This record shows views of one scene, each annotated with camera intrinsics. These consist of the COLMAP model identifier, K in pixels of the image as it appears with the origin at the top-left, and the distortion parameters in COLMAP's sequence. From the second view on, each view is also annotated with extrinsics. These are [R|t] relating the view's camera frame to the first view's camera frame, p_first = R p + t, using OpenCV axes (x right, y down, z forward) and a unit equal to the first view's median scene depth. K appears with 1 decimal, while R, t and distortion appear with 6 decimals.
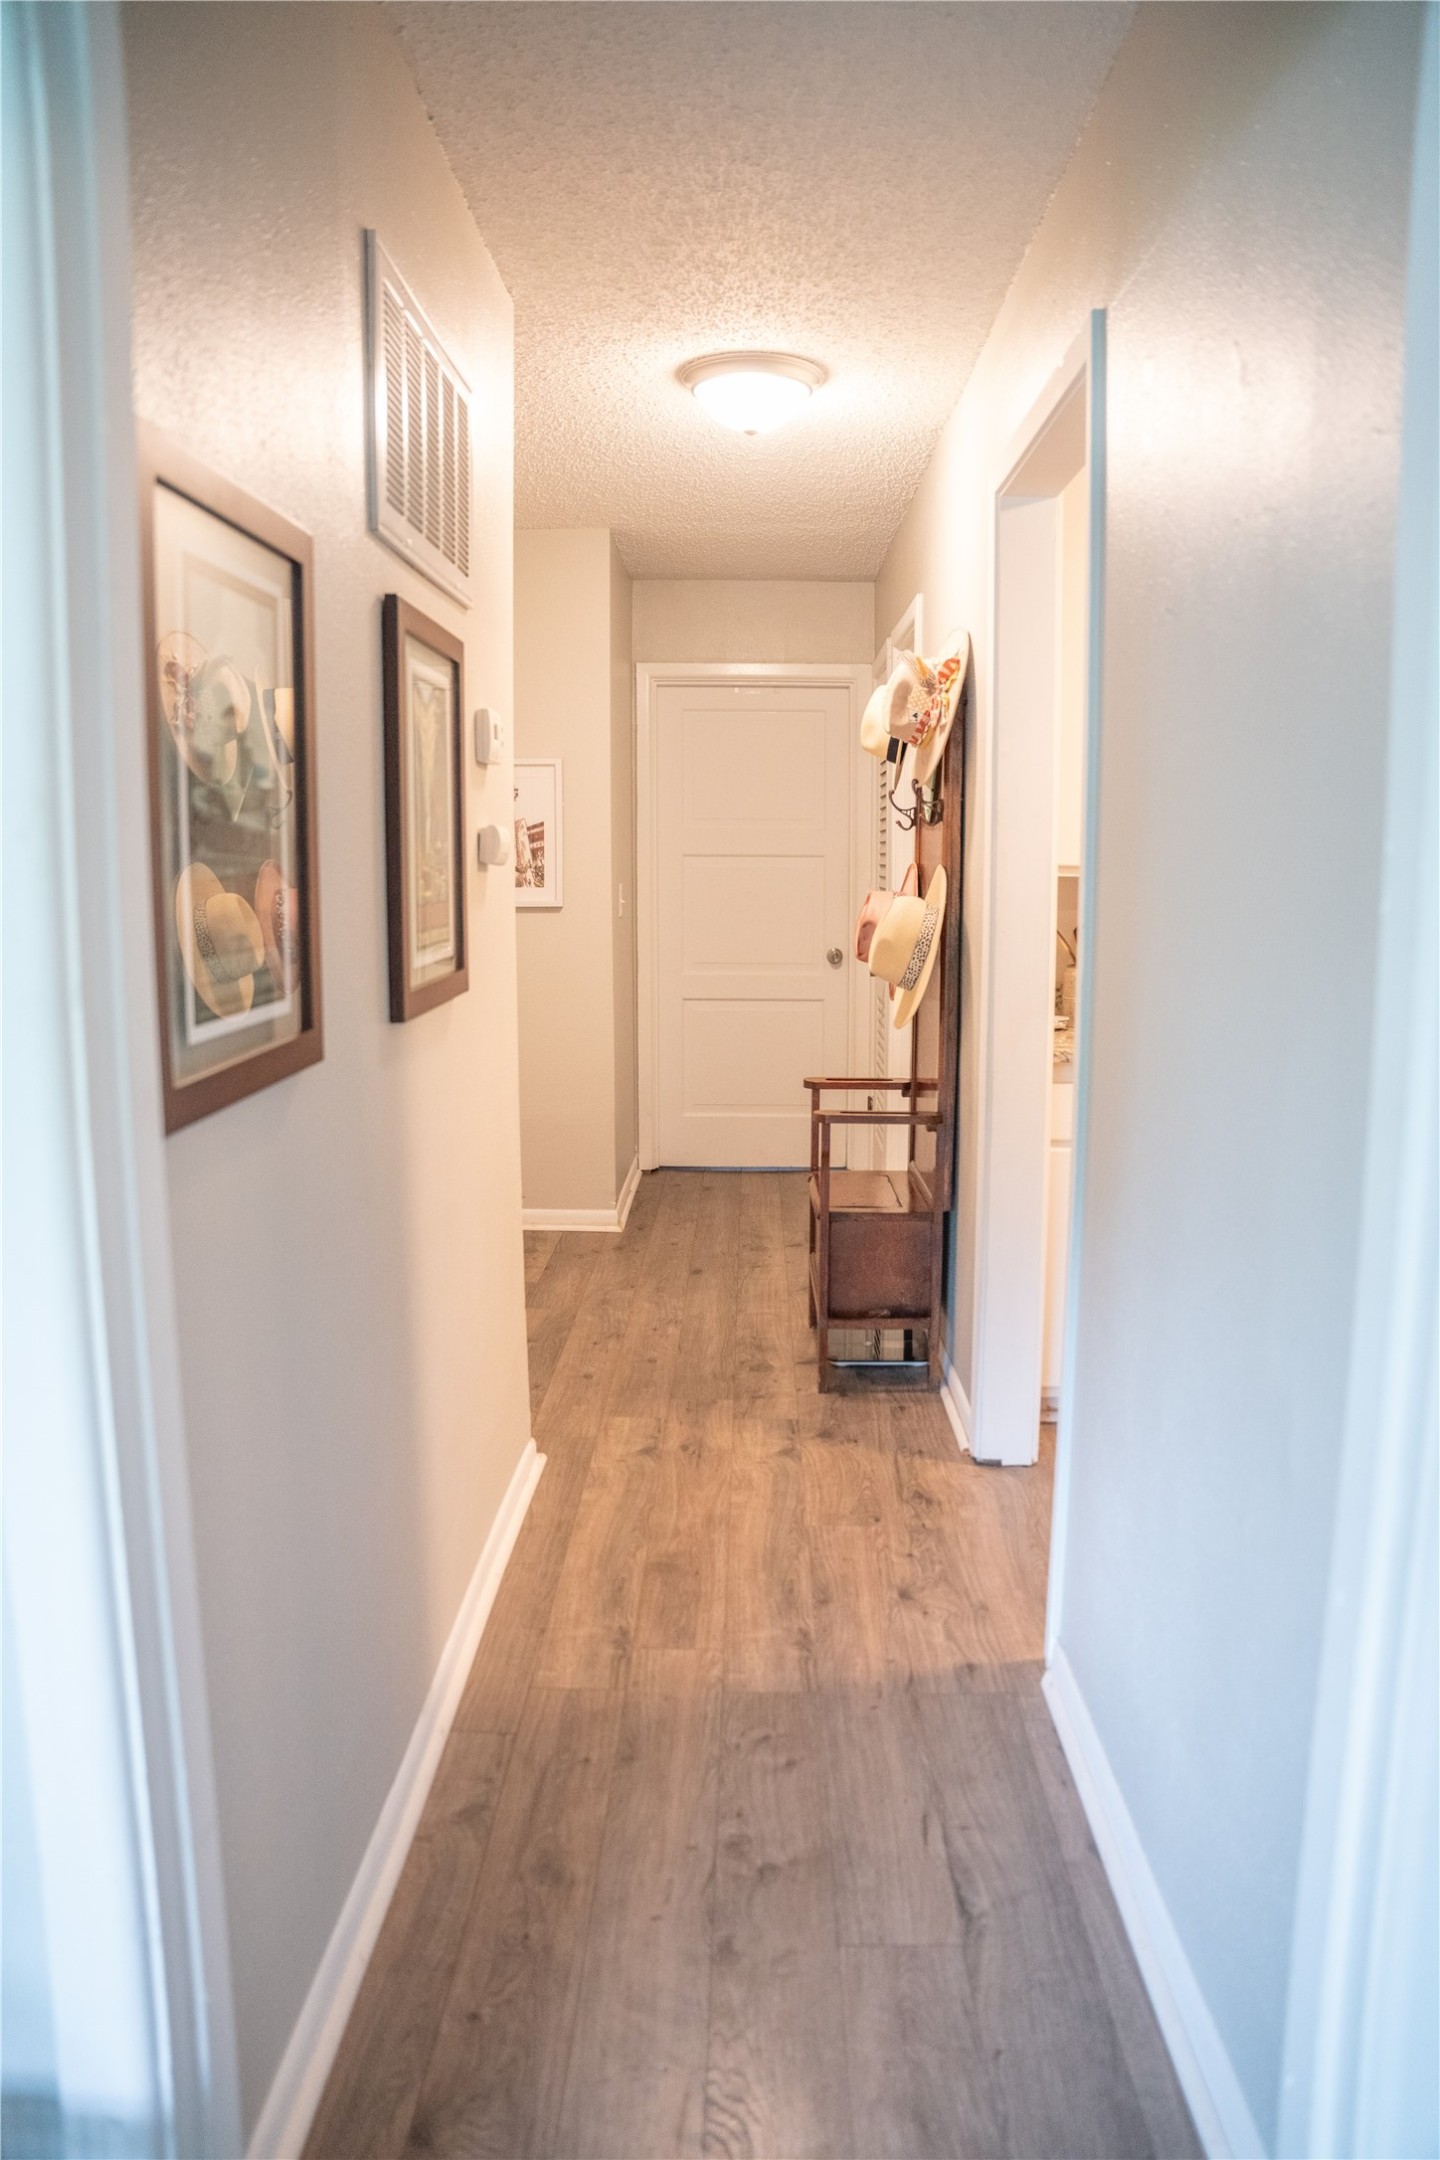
lens RADIAL K [[1490.5, 0, 720.0], [0, 1490.5, 1080.0], [0, 0, 1]] dist [-0.177722, 0.126655]
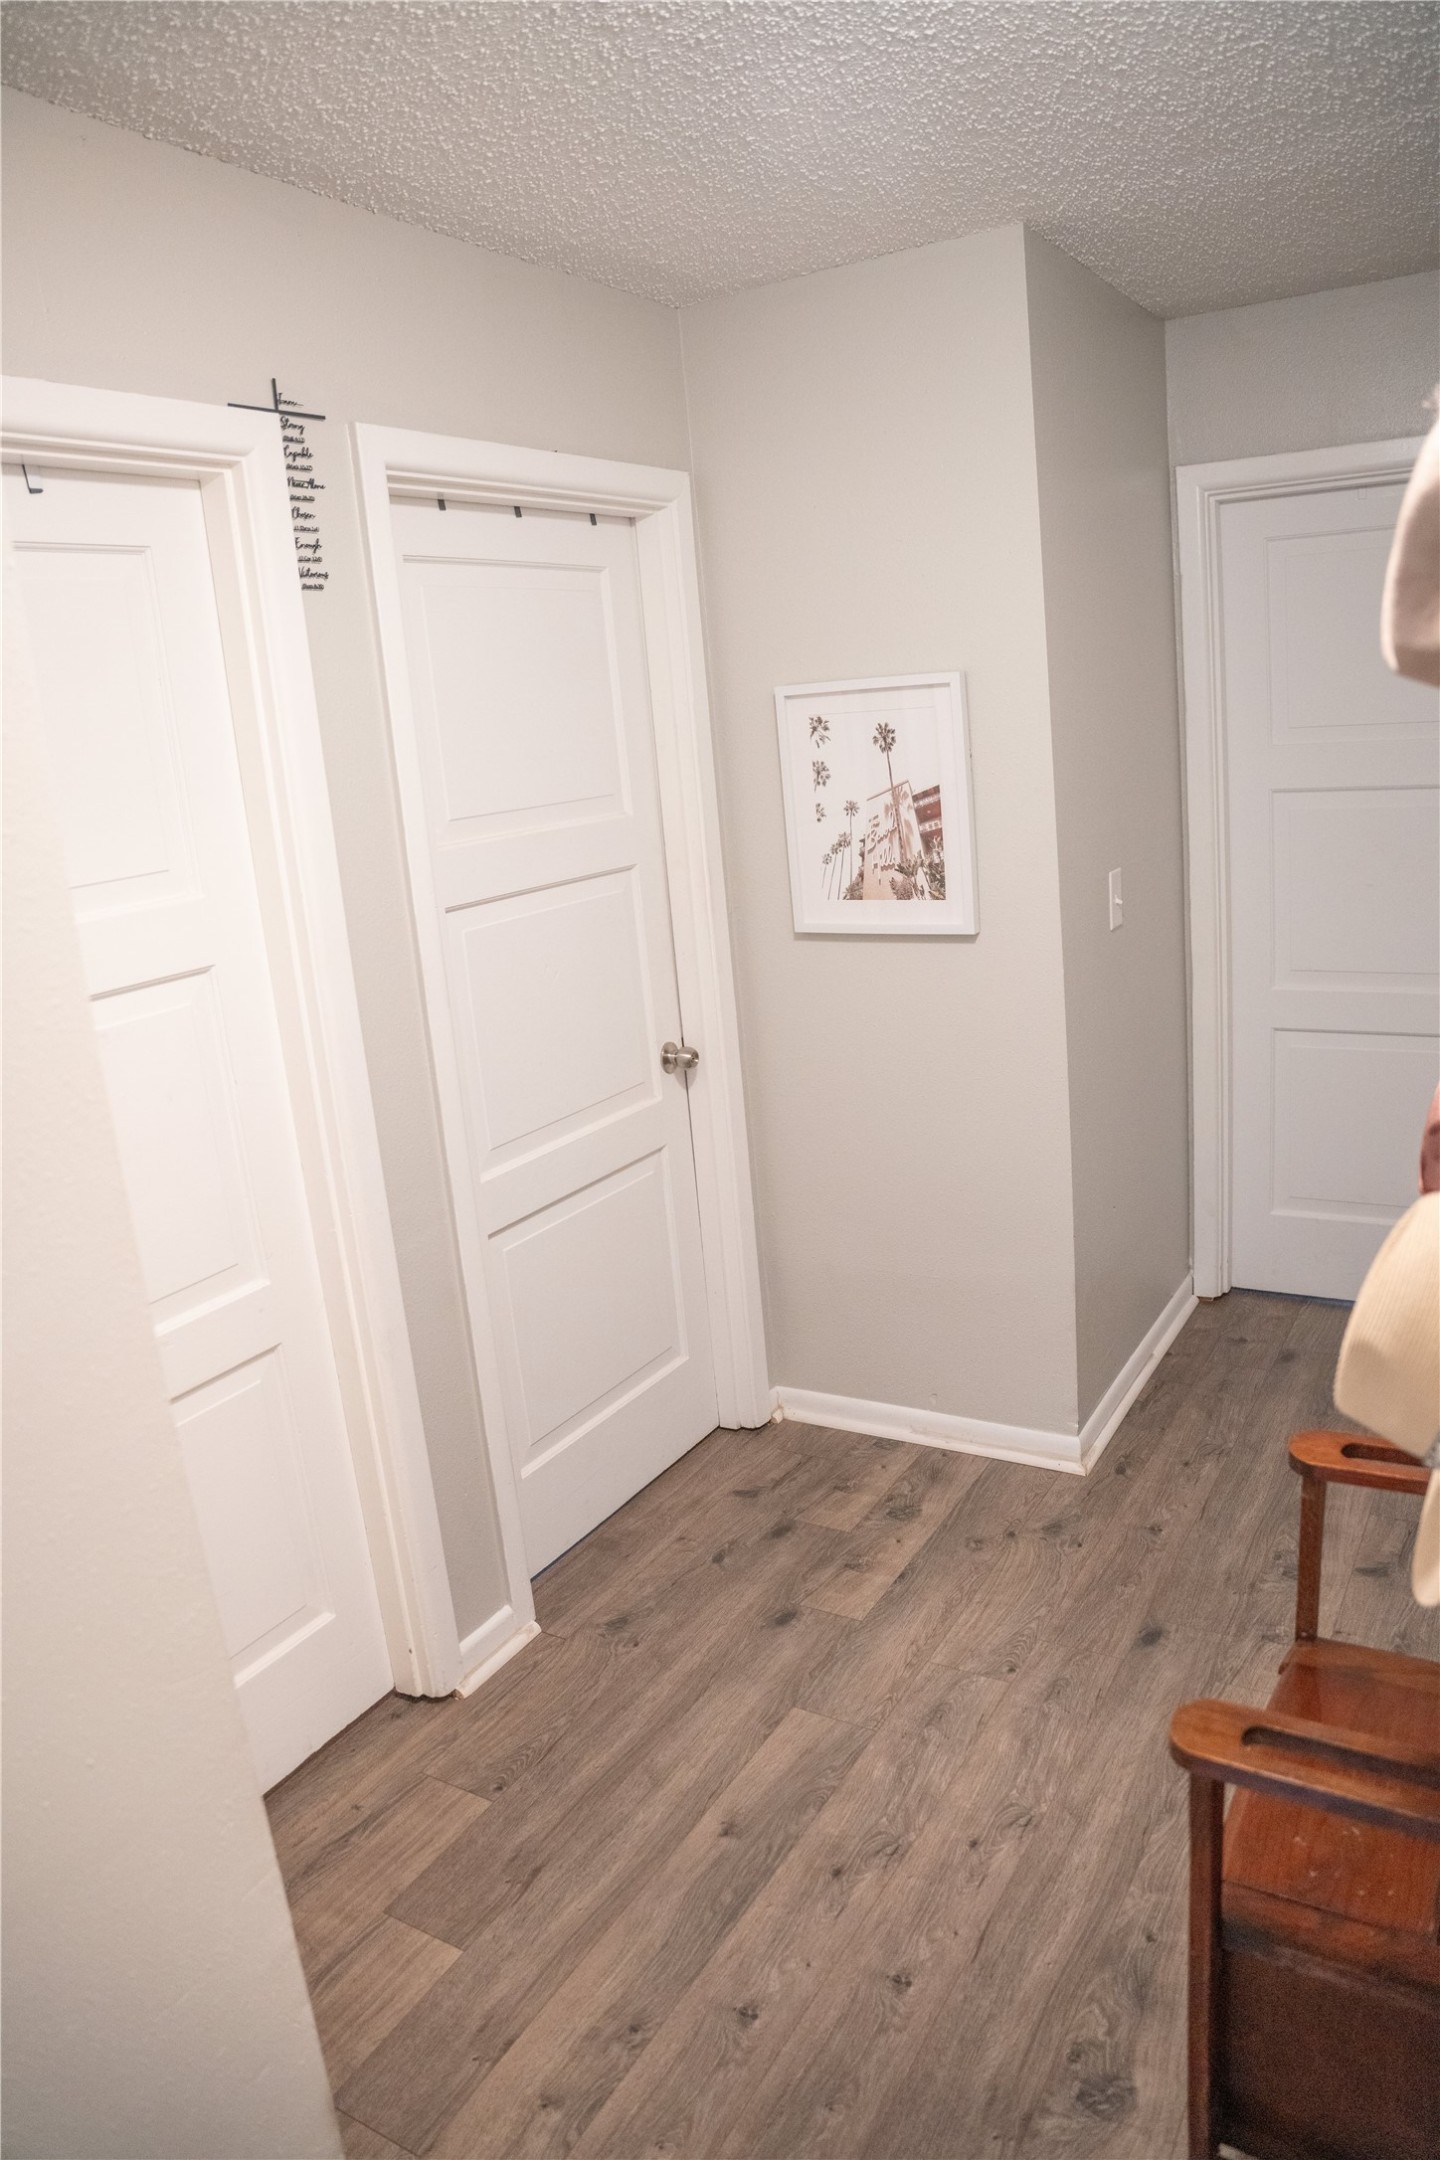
lens RADIAL K [[1490.5, 0, 720.0], [0, 1490.5, 1080.0], [0, 0, 1]] dist [-0.177722, 0.126655]
pose [[0.863027, 0.044962, -0.503153, 0.097590], [0.015509, 0.993203, 0.115355, -0.128556], [0.504920, -0.107358, 0.856464, 0.459568]]
